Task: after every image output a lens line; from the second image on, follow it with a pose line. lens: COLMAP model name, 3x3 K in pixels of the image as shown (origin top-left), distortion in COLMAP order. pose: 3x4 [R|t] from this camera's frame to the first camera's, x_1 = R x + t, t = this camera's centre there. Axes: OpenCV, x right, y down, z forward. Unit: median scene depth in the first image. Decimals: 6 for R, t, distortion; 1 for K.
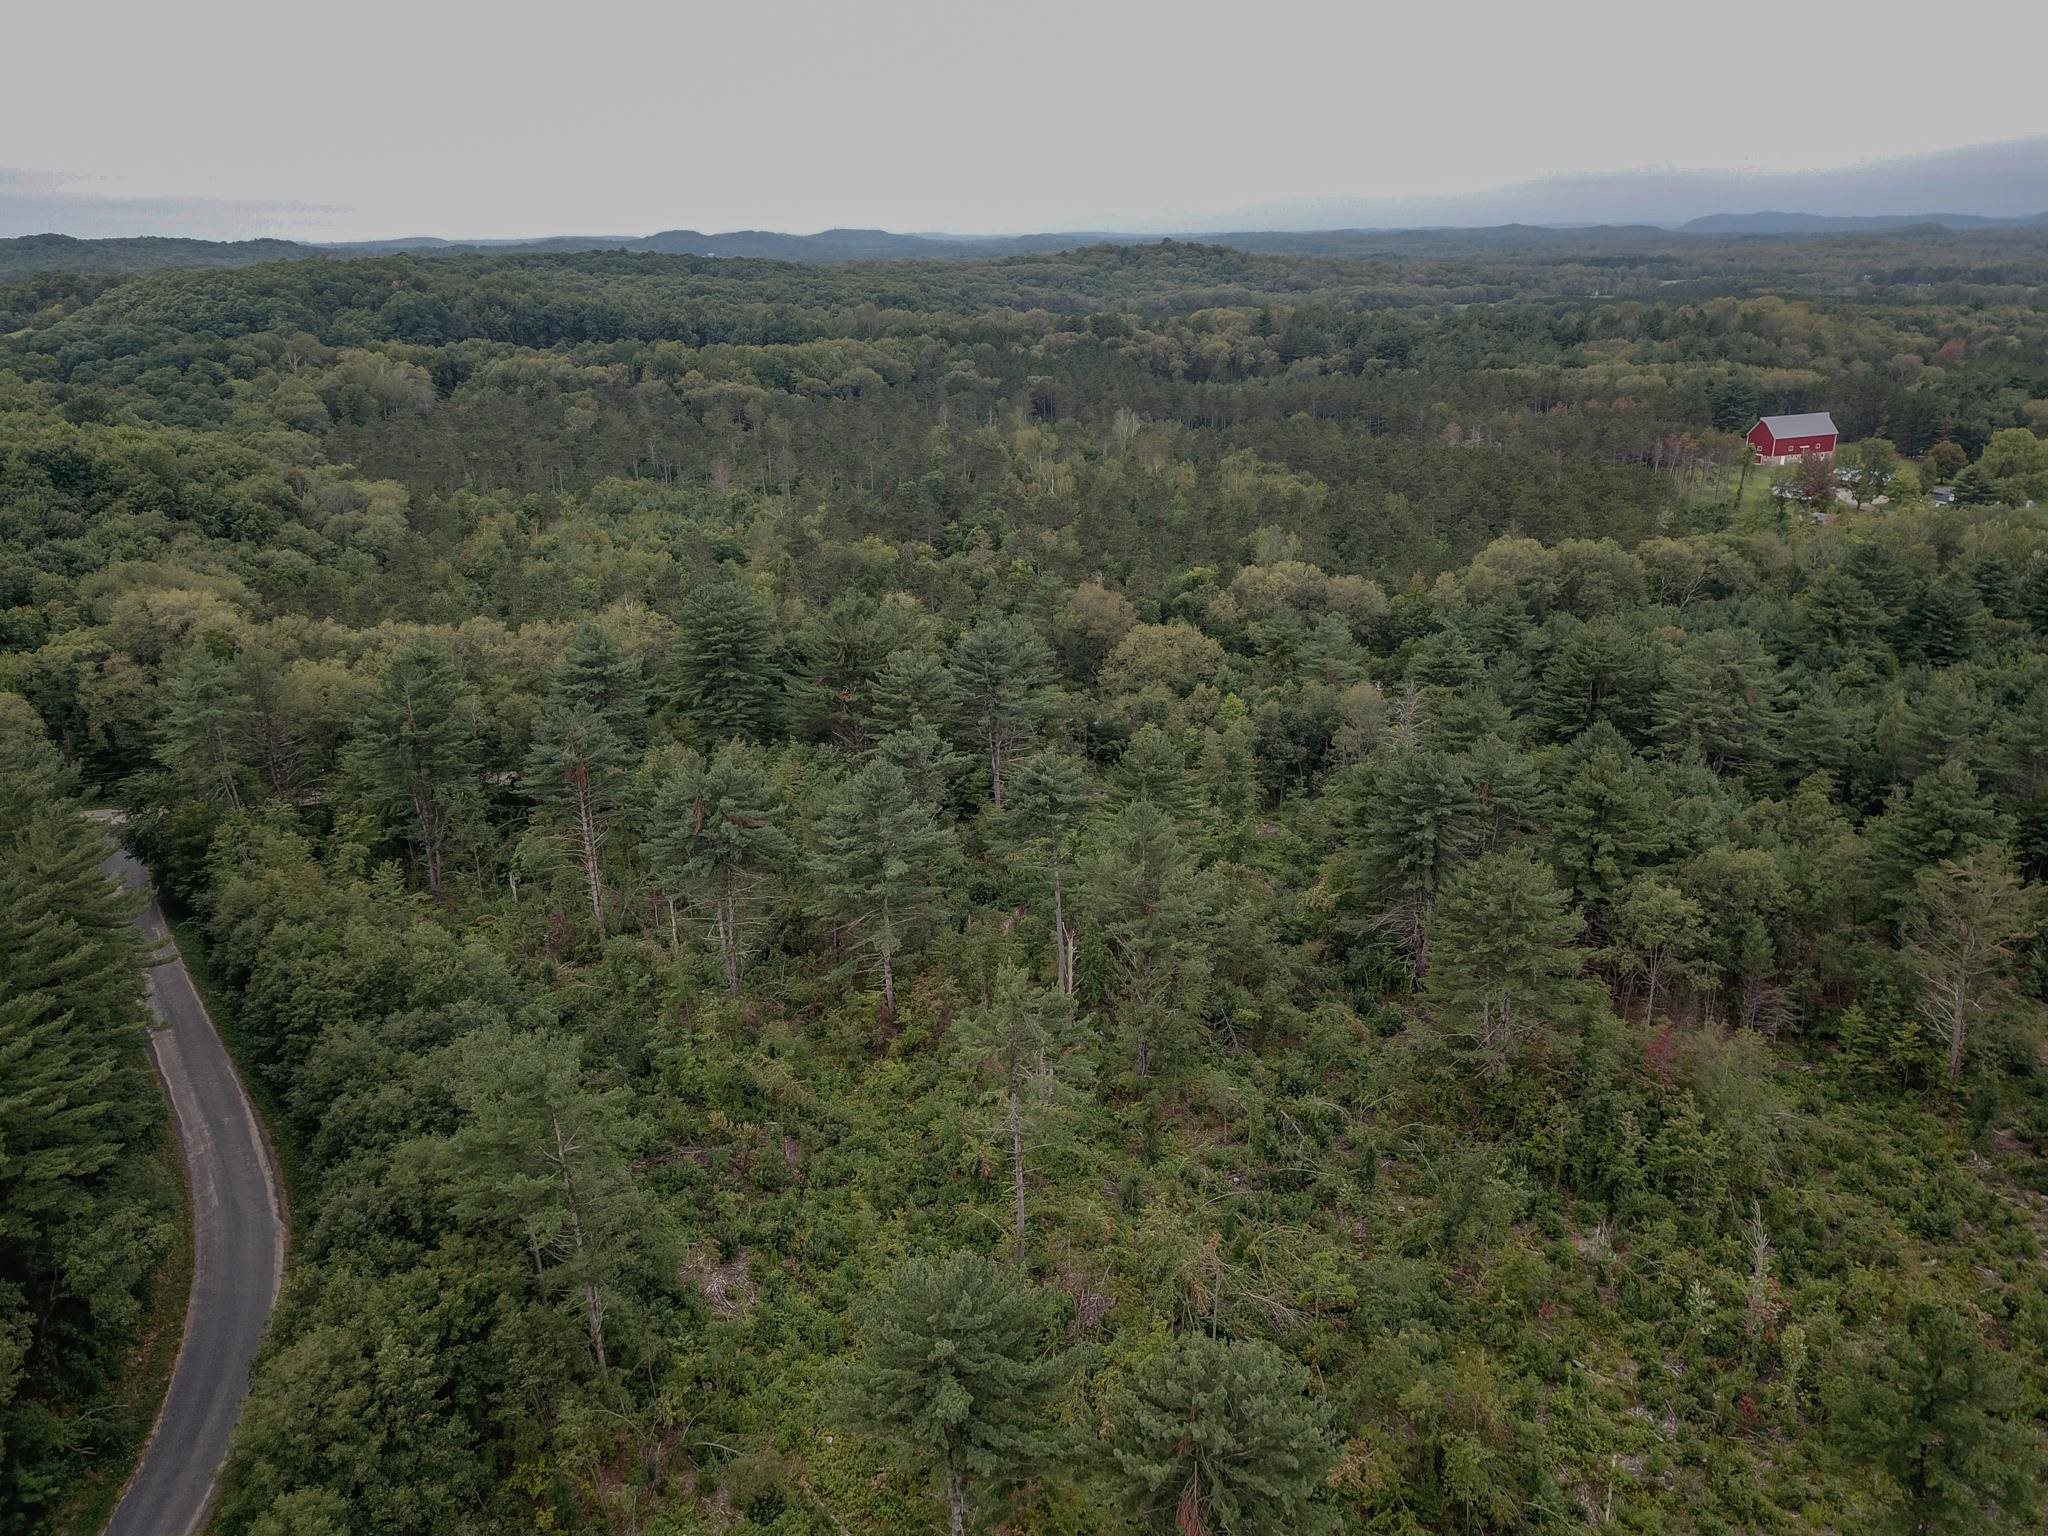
lens RADIAL K [[1570.6, 0, 1019.7], [0, 1570.6, 753.4], [0, 0, 1]] dist [0.022961, -0.008864]
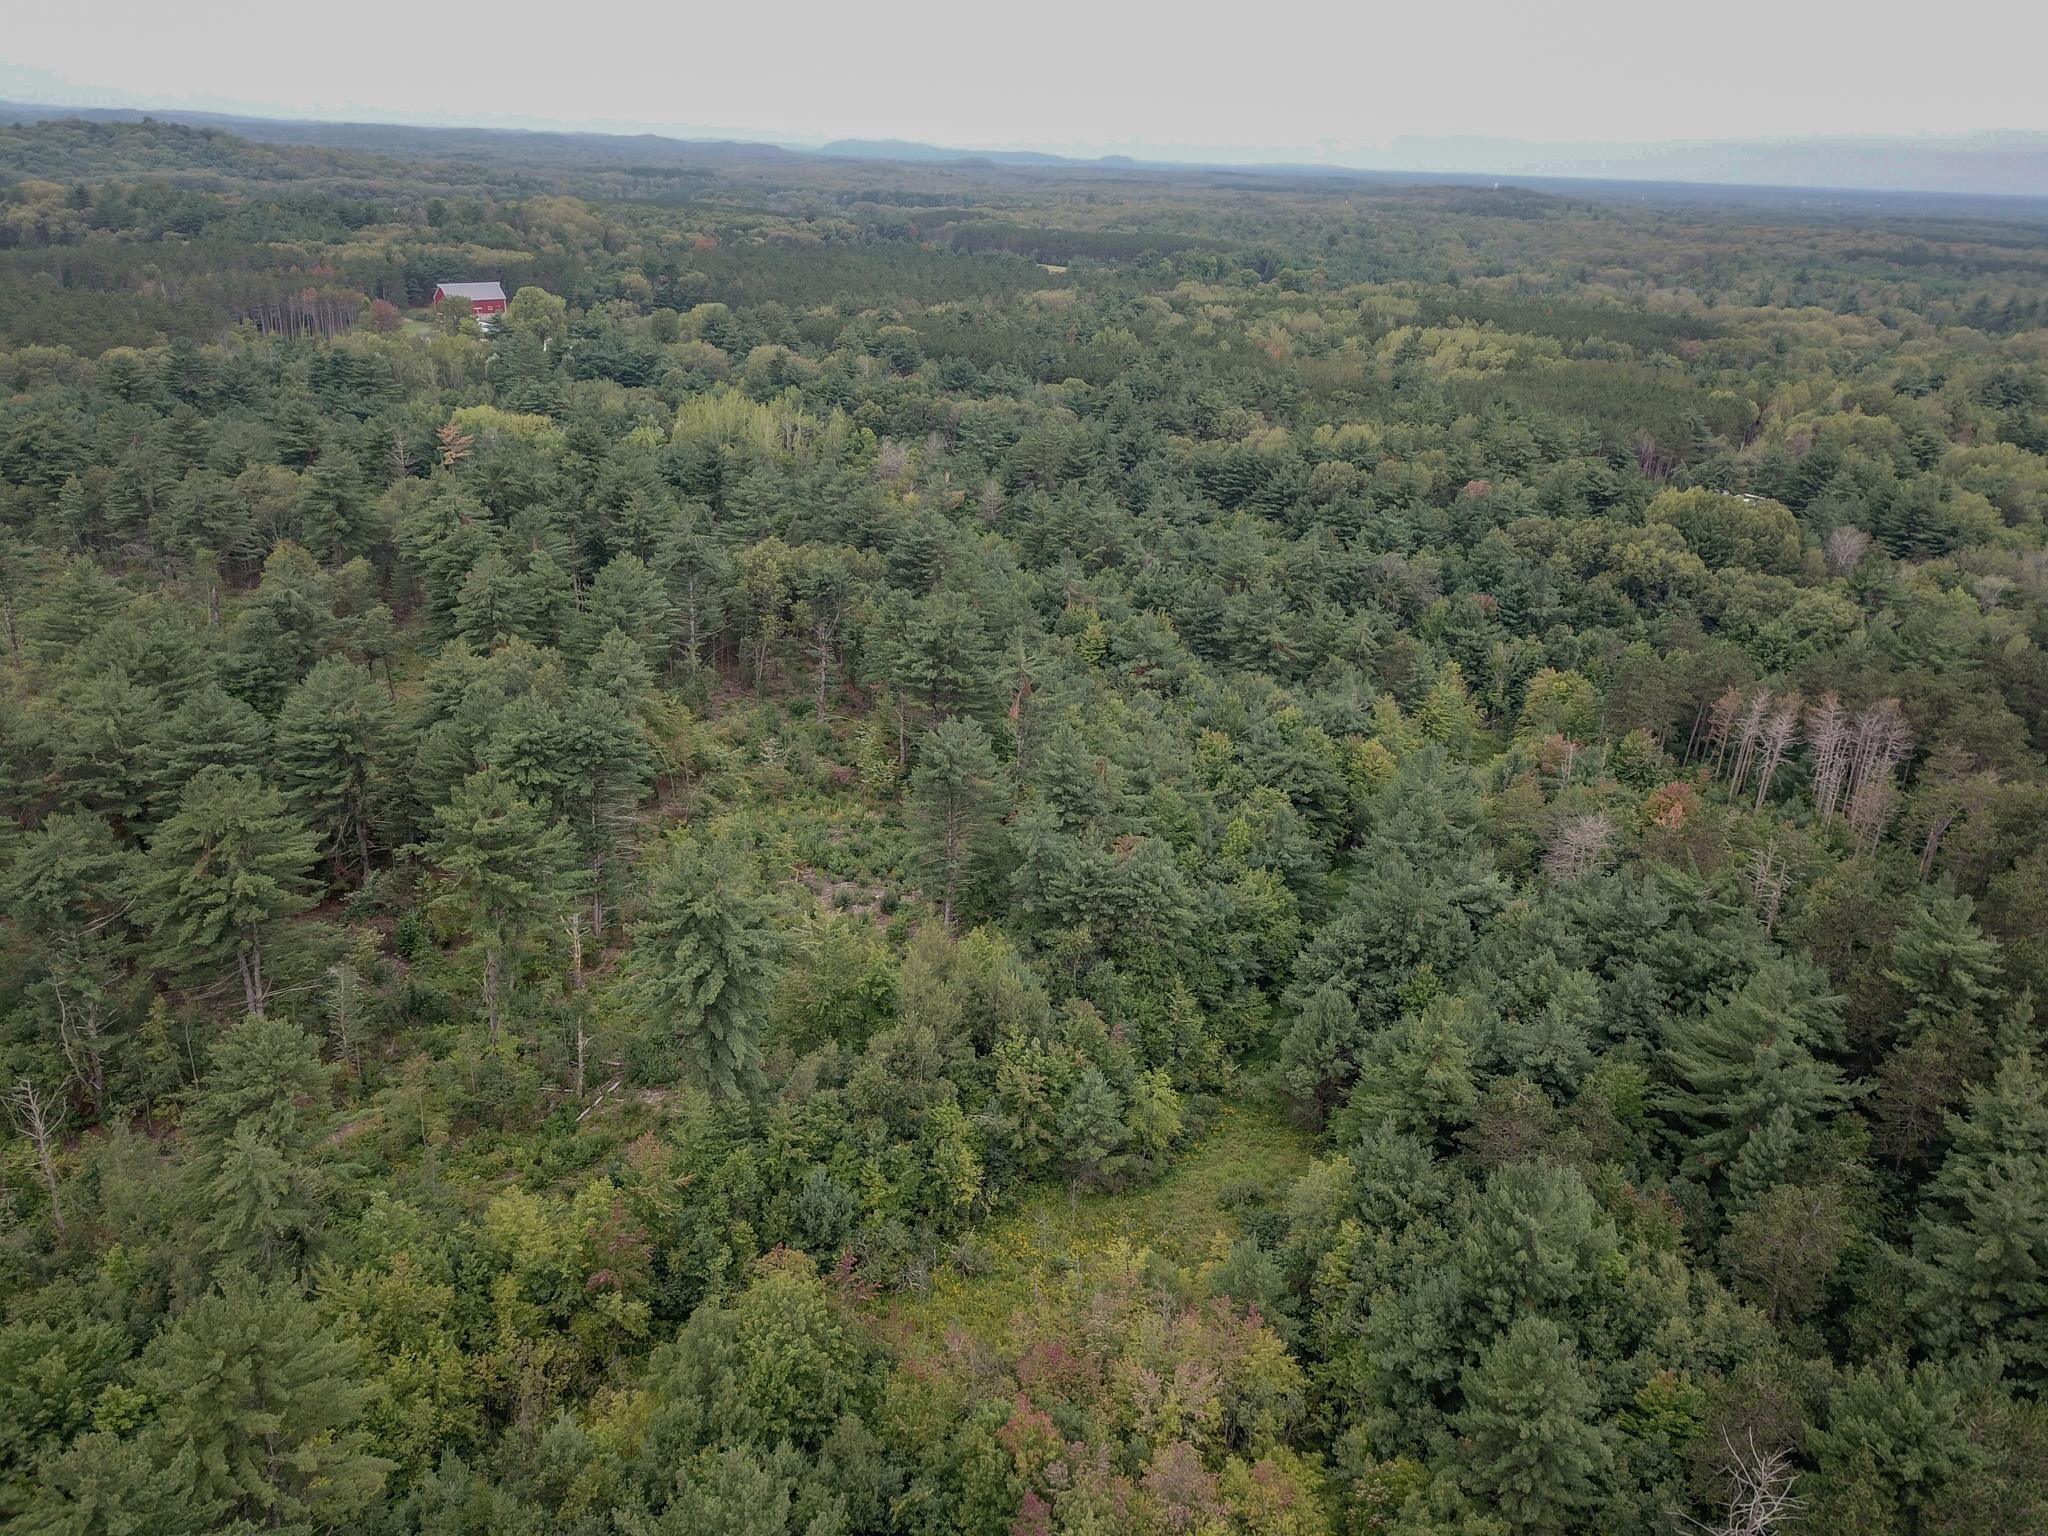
lens RADIAL K [[1570.6, 0, 1019.7], [0, 1570.6, 753.4], [0, 0, 1]] dist [0.022961, -0.008864]
pose [[0.885211, -0.115536, 0.450613, 0.233700], [0.091938, 0.993012, 0.073996, 0.096512], [-0.456013, -0.024073, 0.889647, -0.304950]]
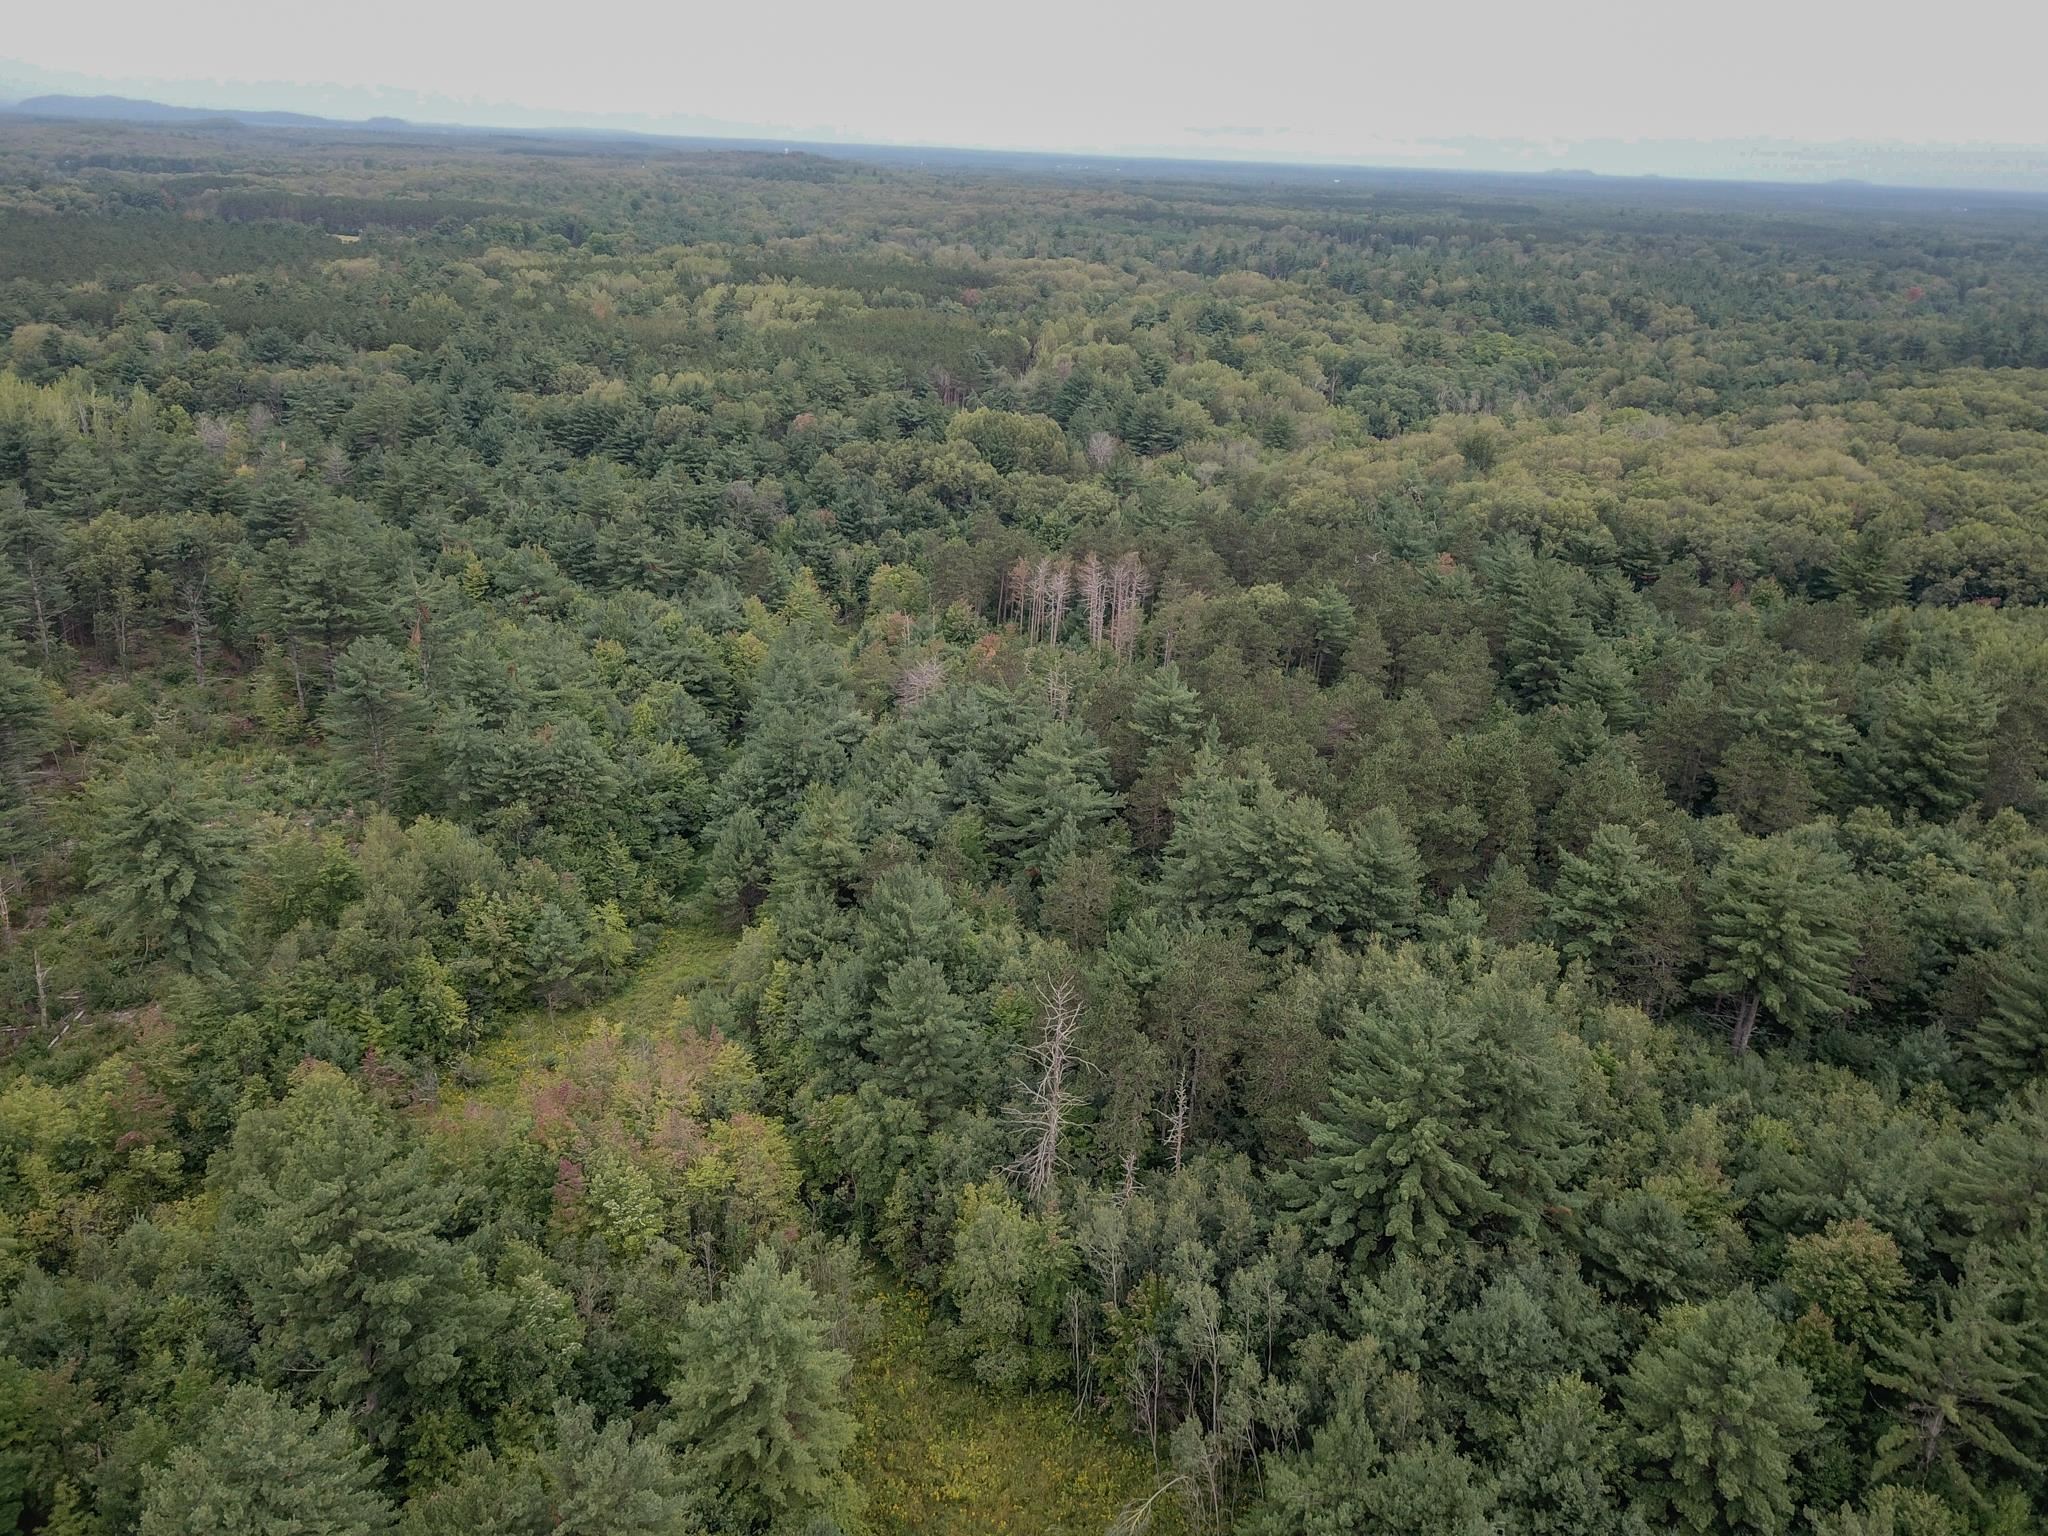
lens RADIAL K [[1570.6, 0, 1019.7], [0, 1570.6, 753.4], [0, 0, 1]] dist [0.022961, -0.008864]
pose [[0.624512, -0.240111, 0.743190, 0.196556], [0.194910, 0.969376, 0.149402, 0.110400], [-0.756304, 0.051552, 0.652187, -0.345735]]
